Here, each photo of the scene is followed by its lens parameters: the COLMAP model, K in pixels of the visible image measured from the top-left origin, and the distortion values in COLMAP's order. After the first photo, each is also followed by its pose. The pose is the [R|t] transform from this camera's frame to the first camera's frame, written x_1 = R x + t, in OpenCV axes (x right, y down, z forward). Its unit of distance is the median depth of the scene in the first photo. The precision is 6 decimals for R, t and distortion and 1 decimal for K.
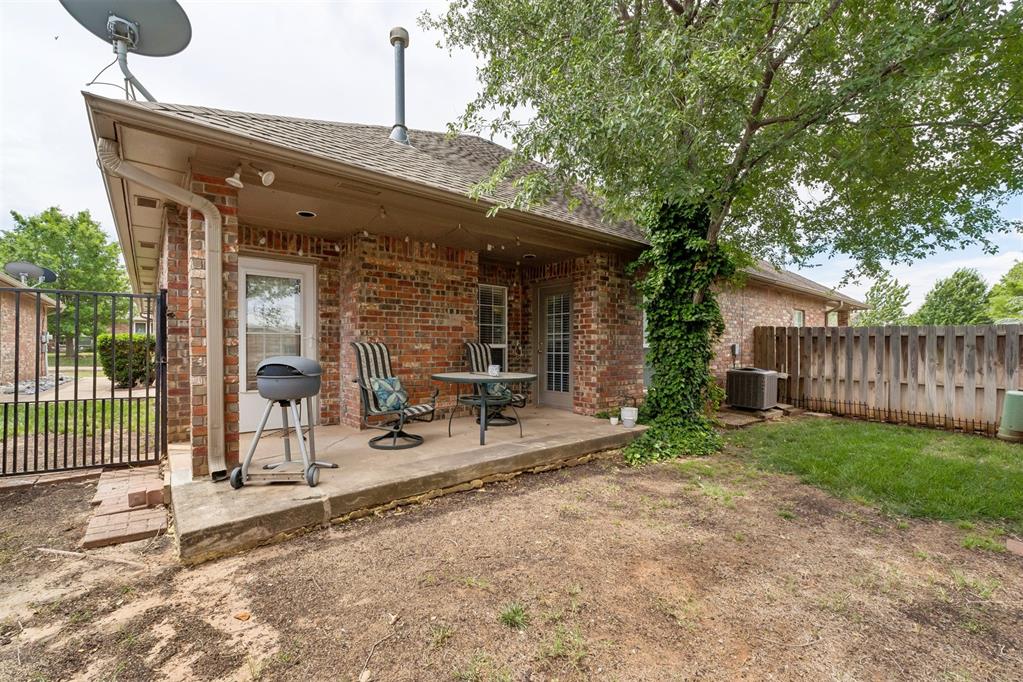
lens RADIAL K [[419.5, 0, 509.2], [0, 419.5, 345.4], [0, 0, 1]] dist [0.000455, -0.000254]
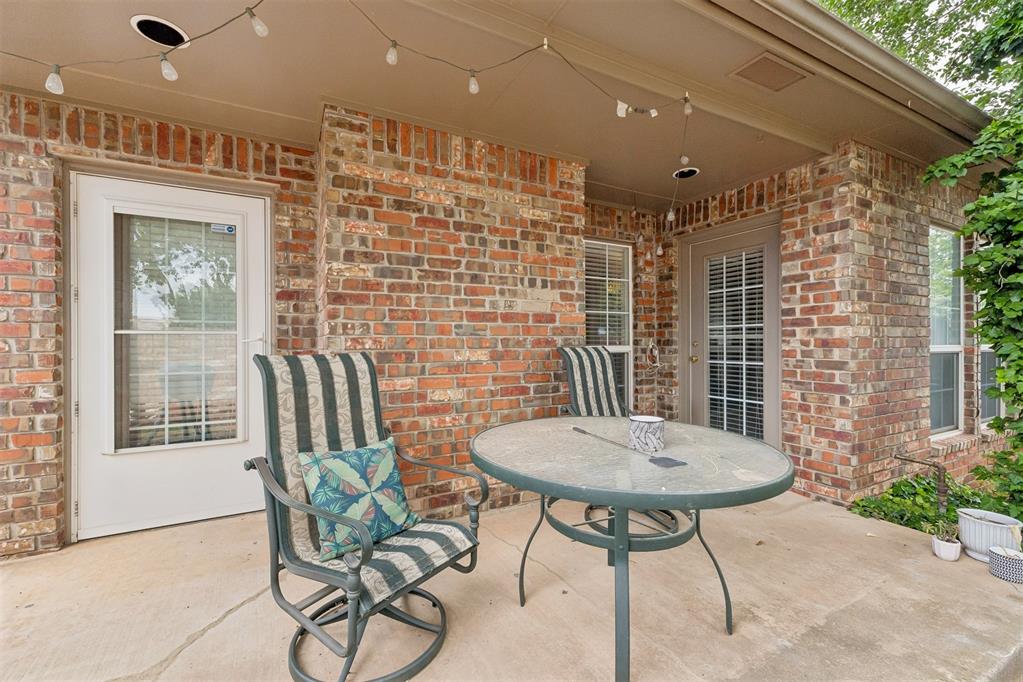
lens RADIAL K [[419.5, 0, 509.2], [0, 419.5, 345.4], [0, 0, 1]] dist [0.000455, -0.000254]
pose [[0.976099, -0.003672, -0.217296, -0.057487], [0.006339, 0.999913, 0.011579, -0.013930], [0.217234, -0.012680, 0.976037, 0.518146]]
